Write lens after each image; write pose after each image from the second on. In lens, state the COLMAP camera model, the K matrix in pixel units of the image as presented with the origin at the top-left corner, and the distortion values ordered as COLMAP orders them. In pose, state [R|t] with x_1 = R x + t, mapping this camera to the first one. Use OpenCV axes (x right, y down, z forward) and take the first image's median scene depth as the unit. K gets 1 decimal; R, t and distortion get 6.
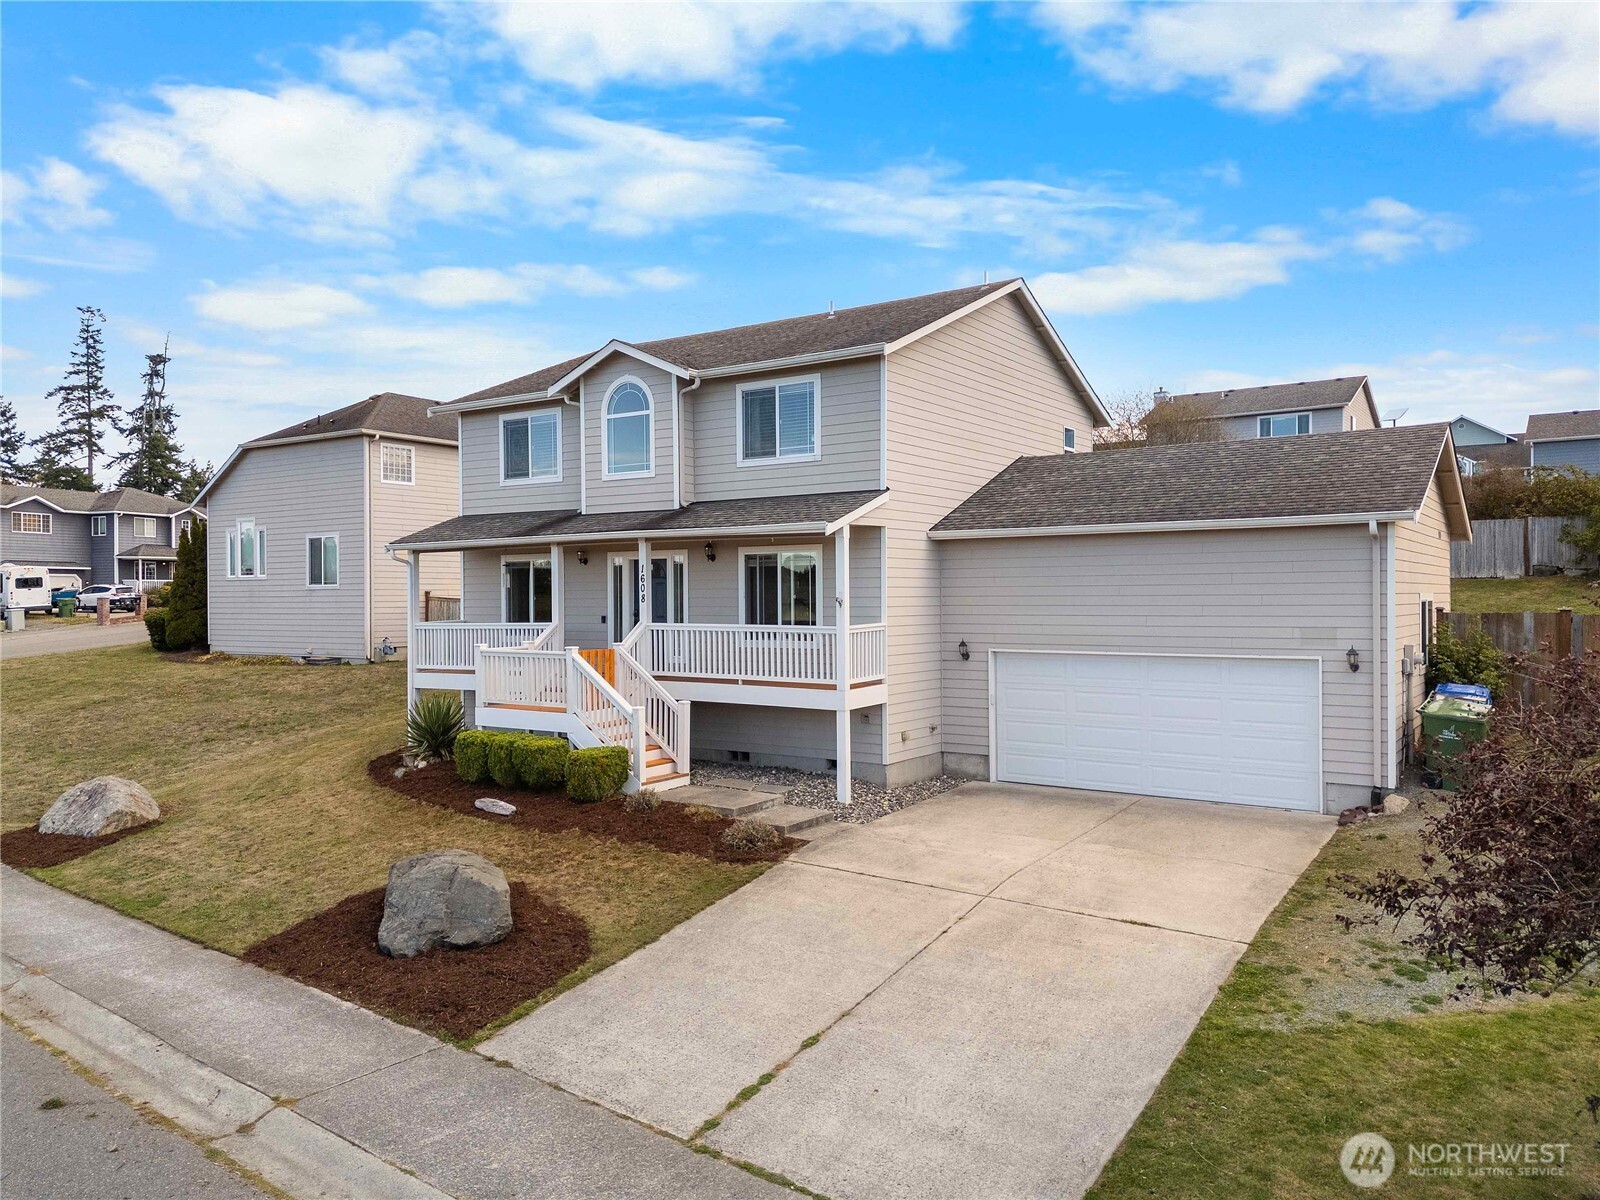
lens RADIAL K [[1194.8, 0, 800.0], [0, 1194.8, 600.0], [0, 0, 1]] dist [0.031402, -0.007009]
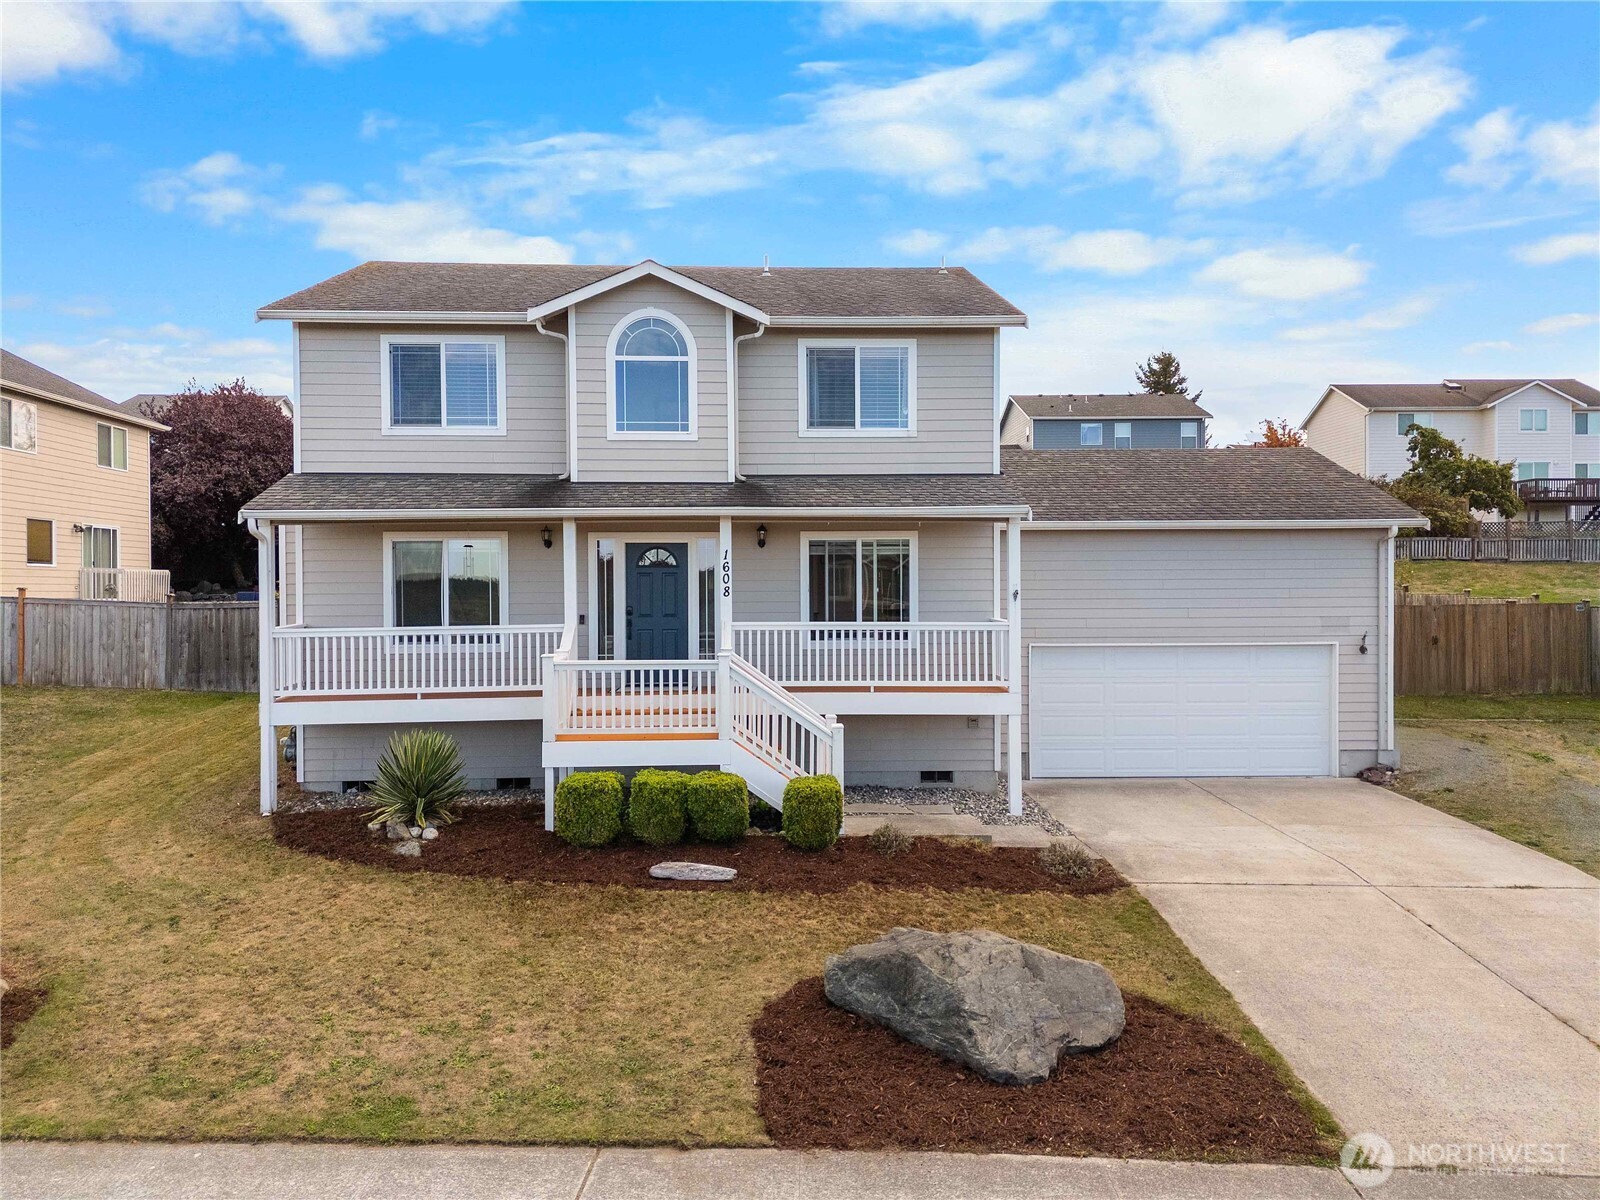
lens RADIAL K [[1194.8, 0, 800.0], [0, 1194.8, 600.0], [0, 0, 1]] dist [0.031402, -0.007009]
pose [[0.797993, -0.002987, 0.602660, -0.583652], [0.001727, 0.999995, 0.002671, 0.002451], [-0.602665, -0.001091, 0.797994, 0.335040]]
